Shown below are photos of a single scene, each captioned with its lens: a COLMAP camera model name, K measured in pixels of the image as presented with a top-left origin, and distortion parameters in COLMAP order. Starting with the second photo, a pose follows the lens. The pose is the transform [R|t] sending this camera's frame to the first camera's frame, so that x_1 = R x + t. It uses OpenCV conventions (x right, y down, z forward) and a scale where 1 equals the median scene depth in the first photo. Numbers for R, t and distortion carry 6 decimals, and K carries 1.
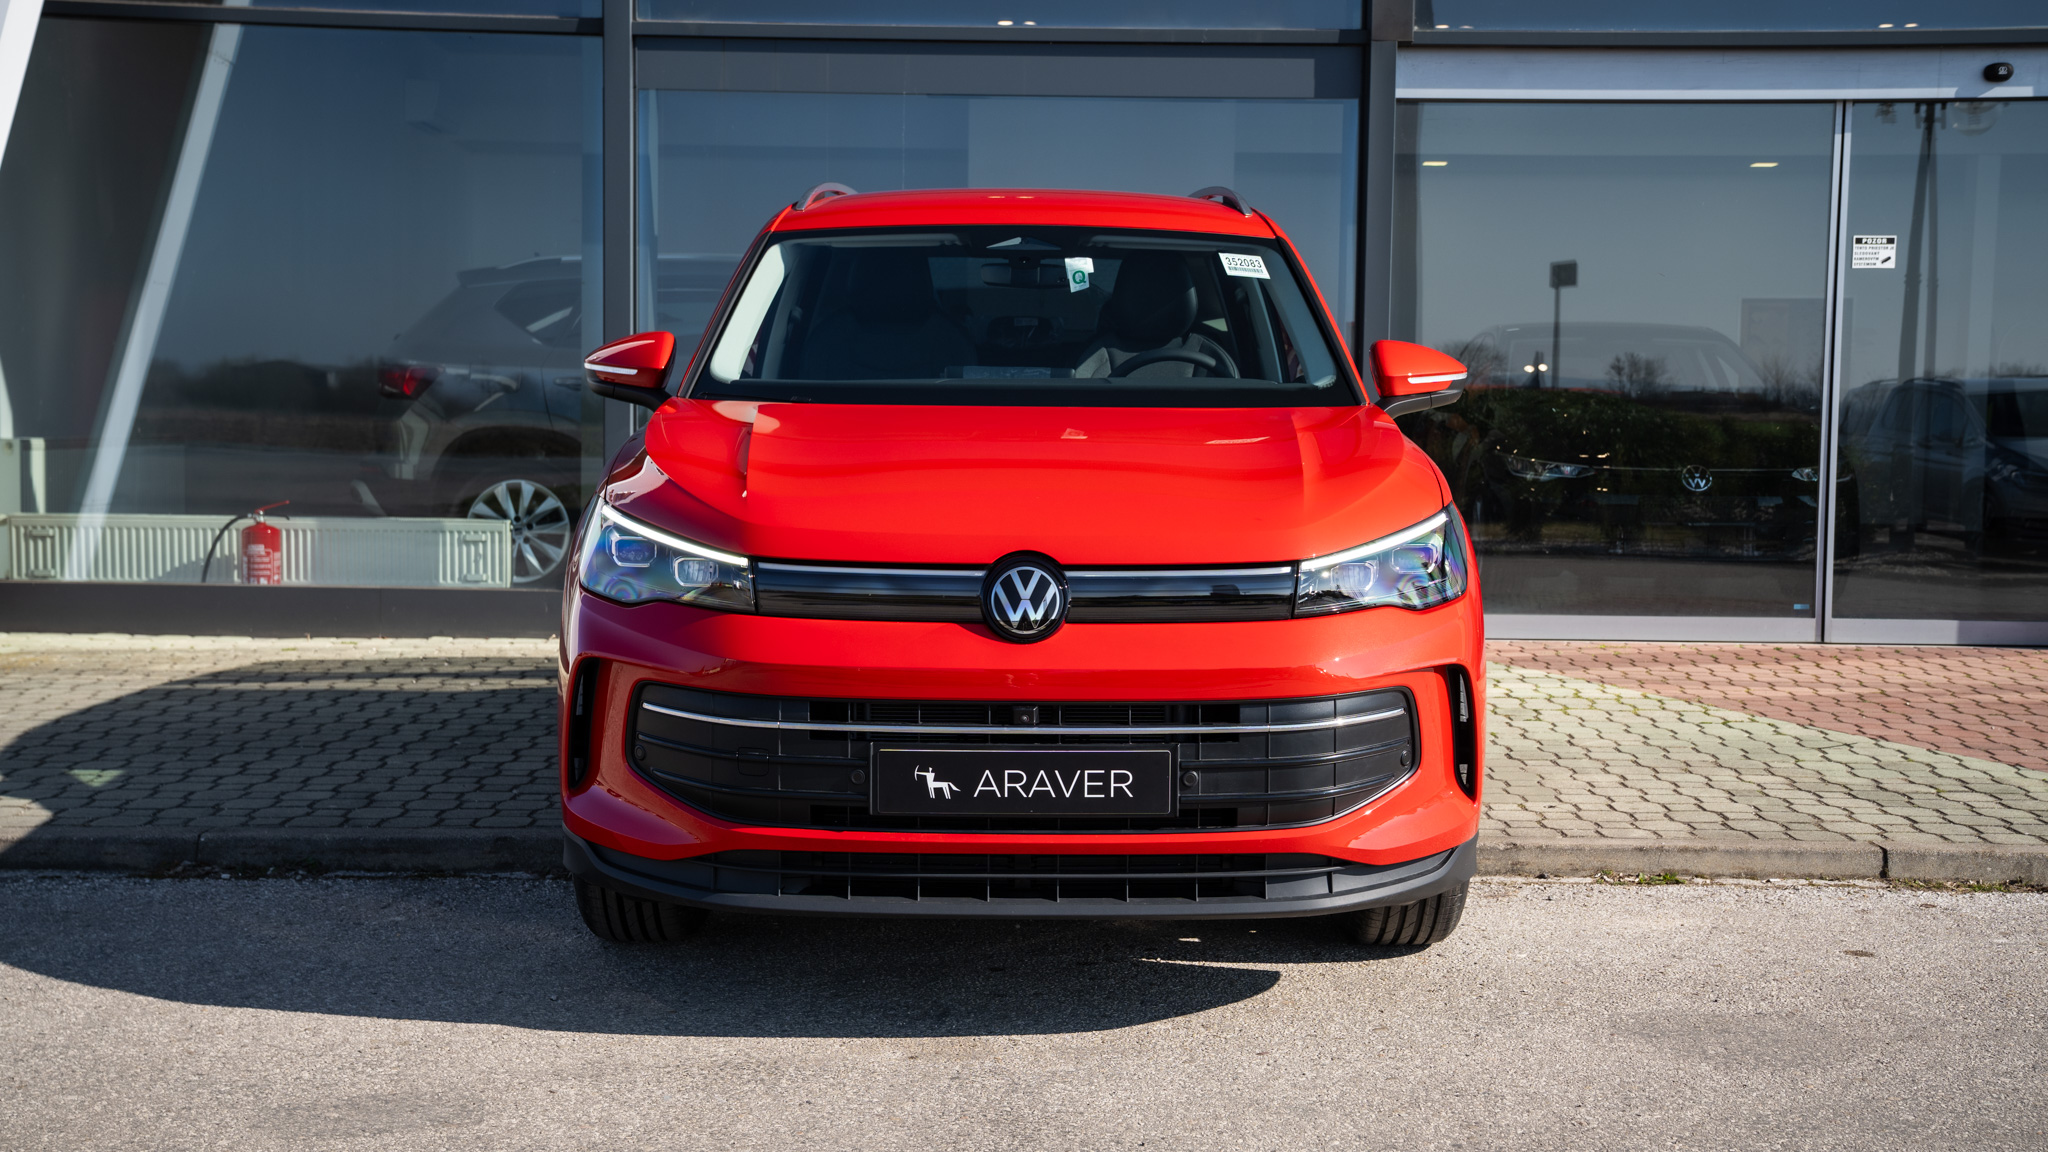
lens RADIAL K [[2423.9, 0, 1109.6], [0, 2423.9, 508.1], [0, 0, 1]] dist [0.141667, 0.000000]
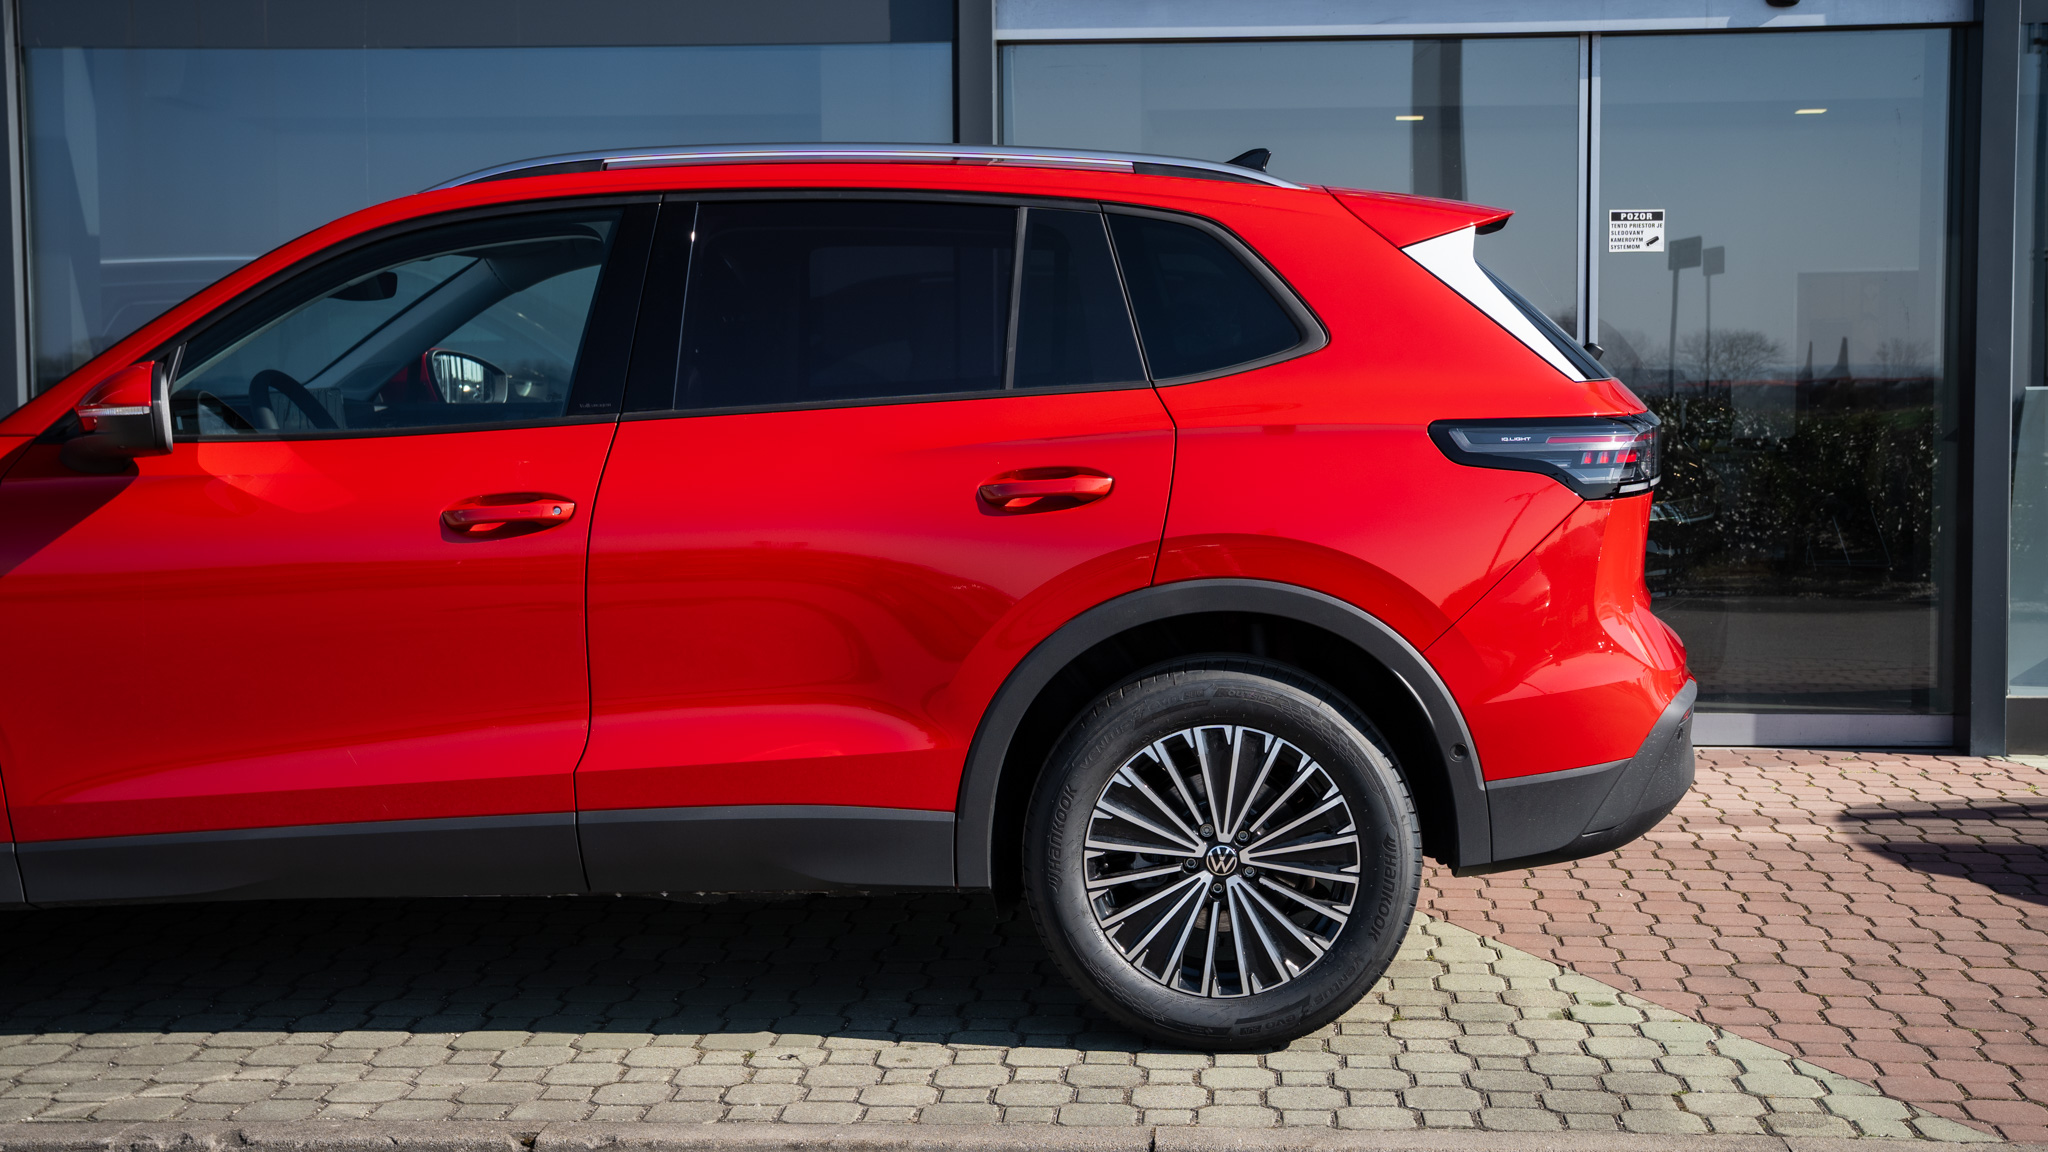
lens RADIAL K [[2789.9, 0, 967.9], [0, 2789.9, 566.7], [0, 0, 1]] dist [0.086240, 0.000000]
pose [[0.997490, -0.011364, -0.069884, 0.167028], [0.012430, 0.999813, 0.014834, -0.016443], [0.069703, -0.015665, 0.997445, 0.123206]]
